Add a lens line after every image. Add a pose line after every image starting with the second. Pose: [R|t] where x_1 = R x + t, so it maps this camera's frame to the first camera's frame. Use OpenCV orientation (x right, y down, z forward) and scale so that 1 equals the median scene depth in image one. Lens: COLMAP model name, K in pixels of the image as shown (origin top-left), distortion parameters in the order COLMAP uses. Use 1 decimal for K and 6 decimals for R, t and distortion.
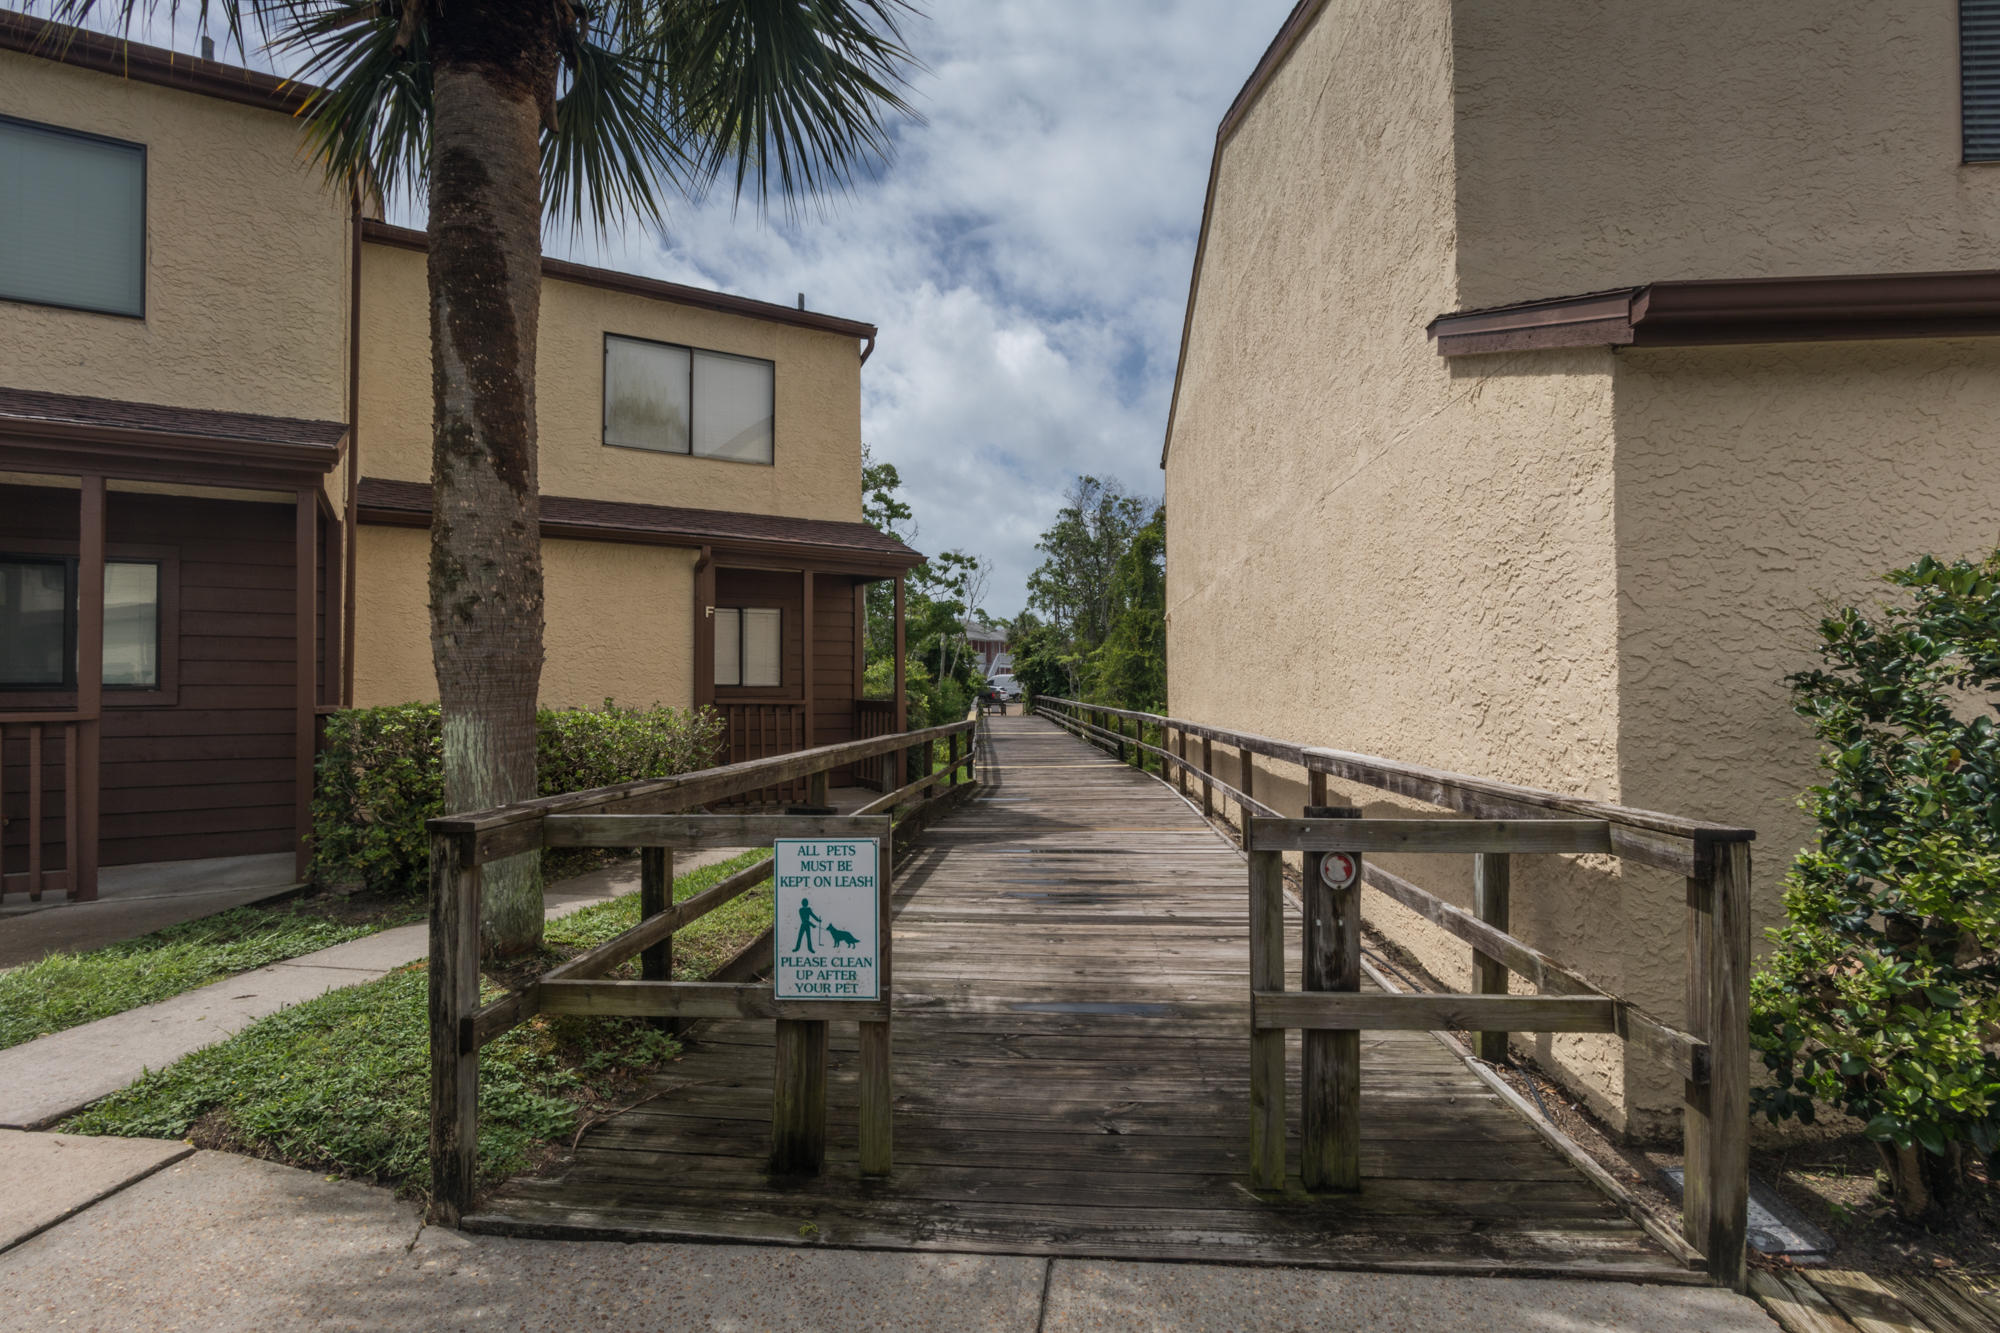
lens RADIAL K [[958.7, 0, 997.1], [0, 958.7, 673.2], [0, 0, 1]] dist [0.003384, -0.000763]
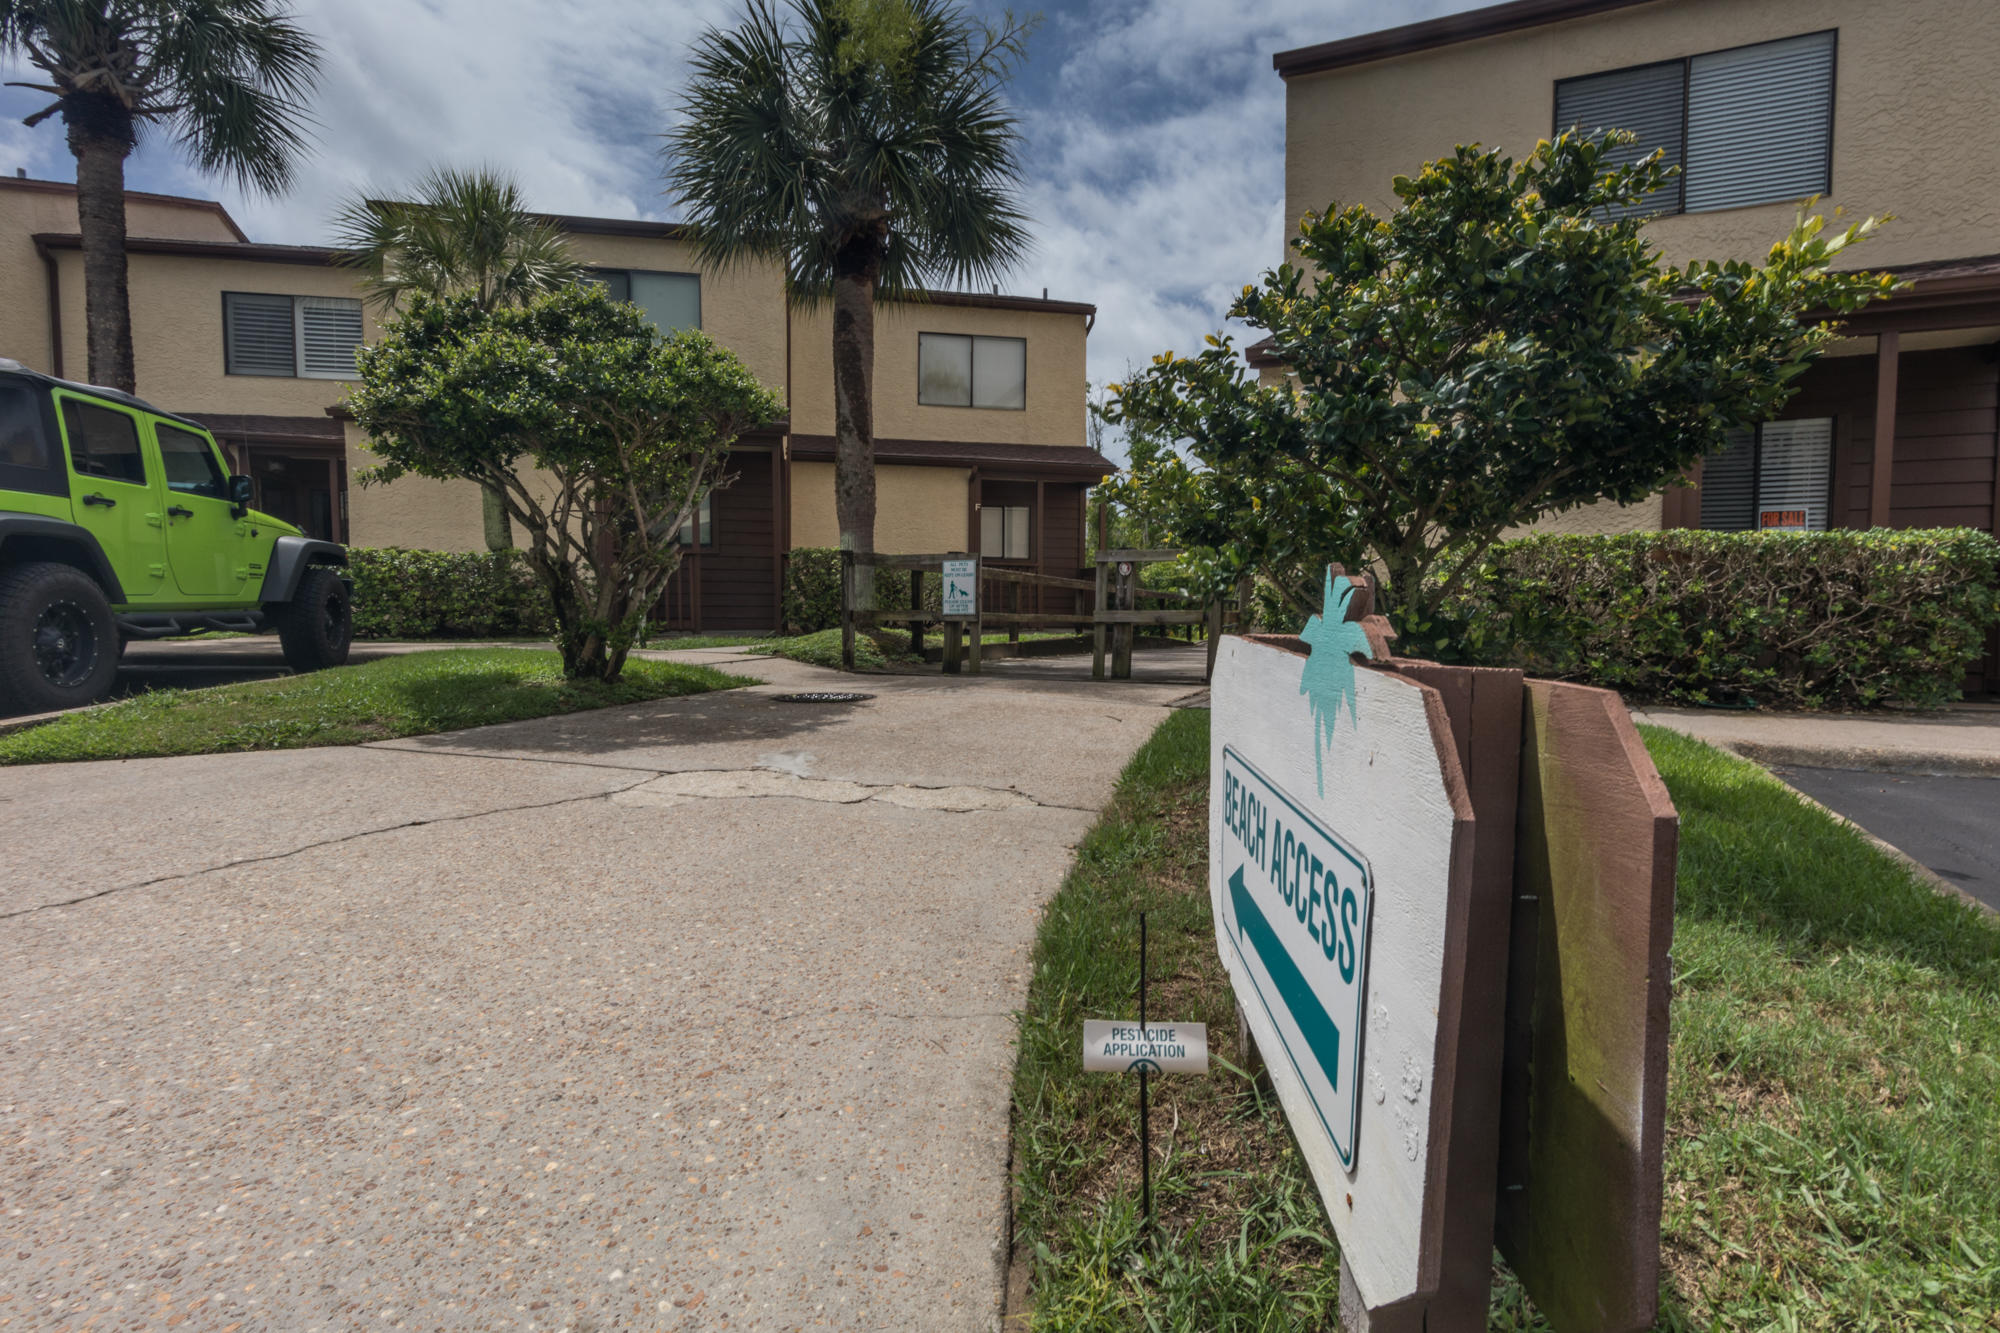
lens RADIAL K [[958.7, 0, 1005.2], [0, 958.7, 668.2], [0, 0, 1]] dist [0.003384, -0.000763]
pose [[0.945334, 0.026336, -0.325039, 0.265896], [-0.001646, 0.997106, 0.076001, 0.080137], [0.326100, -0.071312, 0.942642, -0.506765]]
